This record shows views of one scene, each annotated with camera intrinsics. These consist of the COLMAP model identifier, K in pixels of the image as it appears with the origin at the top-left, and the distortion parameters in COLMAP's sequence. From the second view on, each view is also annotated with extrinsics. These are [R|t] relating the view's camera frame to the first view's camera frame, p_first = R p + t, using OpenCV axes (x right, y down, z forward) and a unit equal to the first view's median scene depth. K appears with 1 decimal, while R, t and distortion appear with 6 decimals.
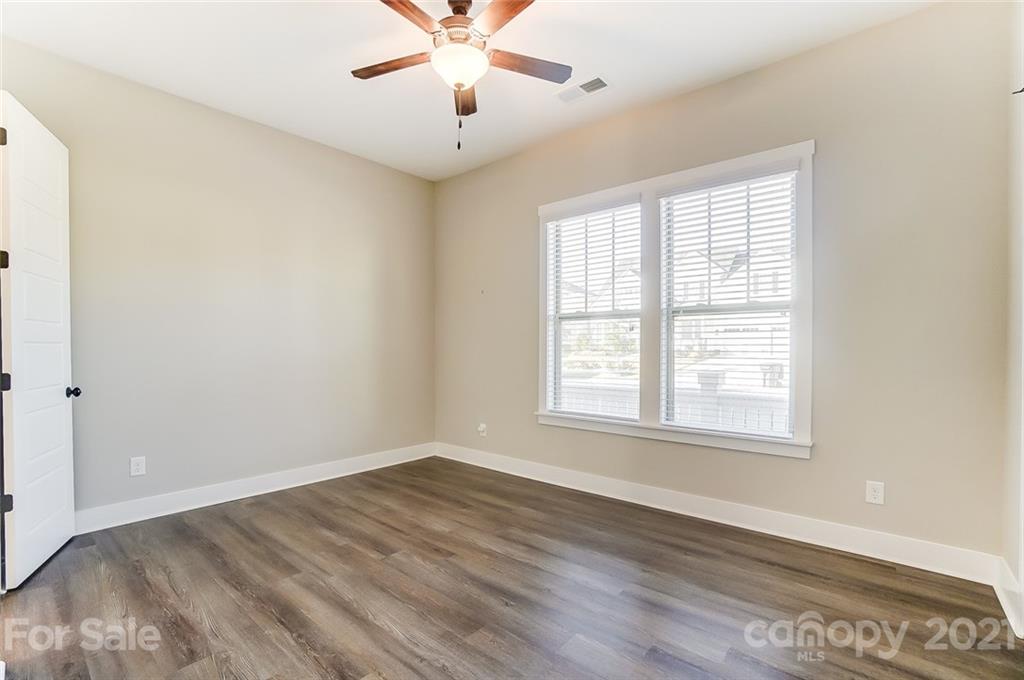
lens RADIAL K [[460.1, 0, 512.4], [0, 460.1, 351.4], [0, 0, 1]] dist [-0.069958, 0.027681]
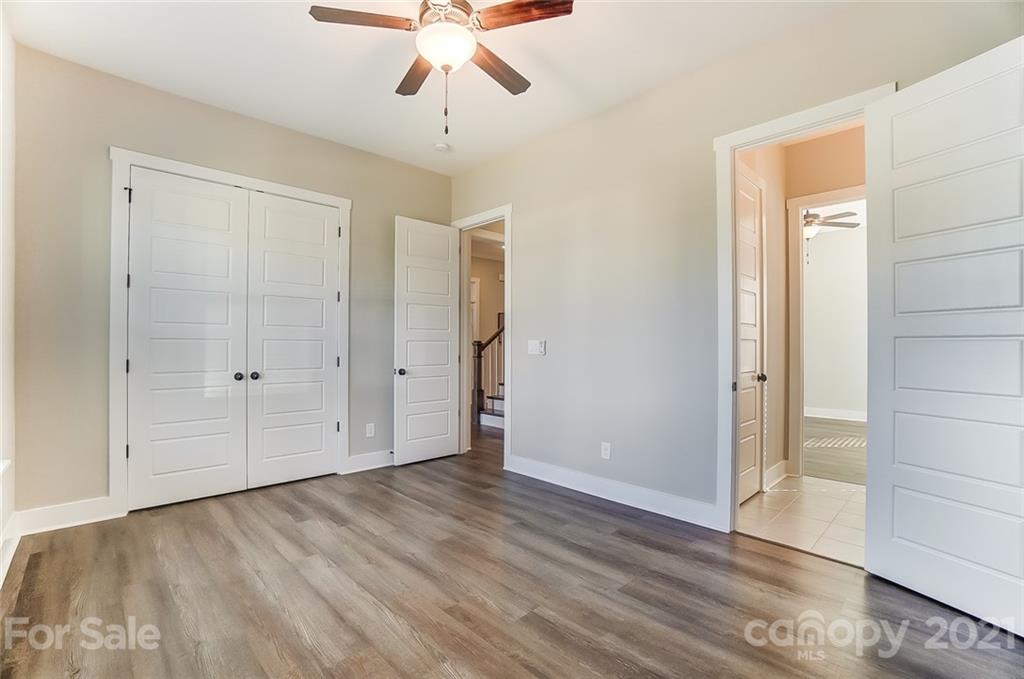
lens RADIAL K [[452.7, 0, 514.6], [0, 452.7, 341.6], [0, 0, 1]] dist [-0.069054, 0.027774]
pose [[-0.995967, -0.003198, 0.089669, -0.332039], [-0.003303, 0.999994, -0.001017, -0.008463], [-0.089665, -0.001309, -0.995971, 1.853864]]
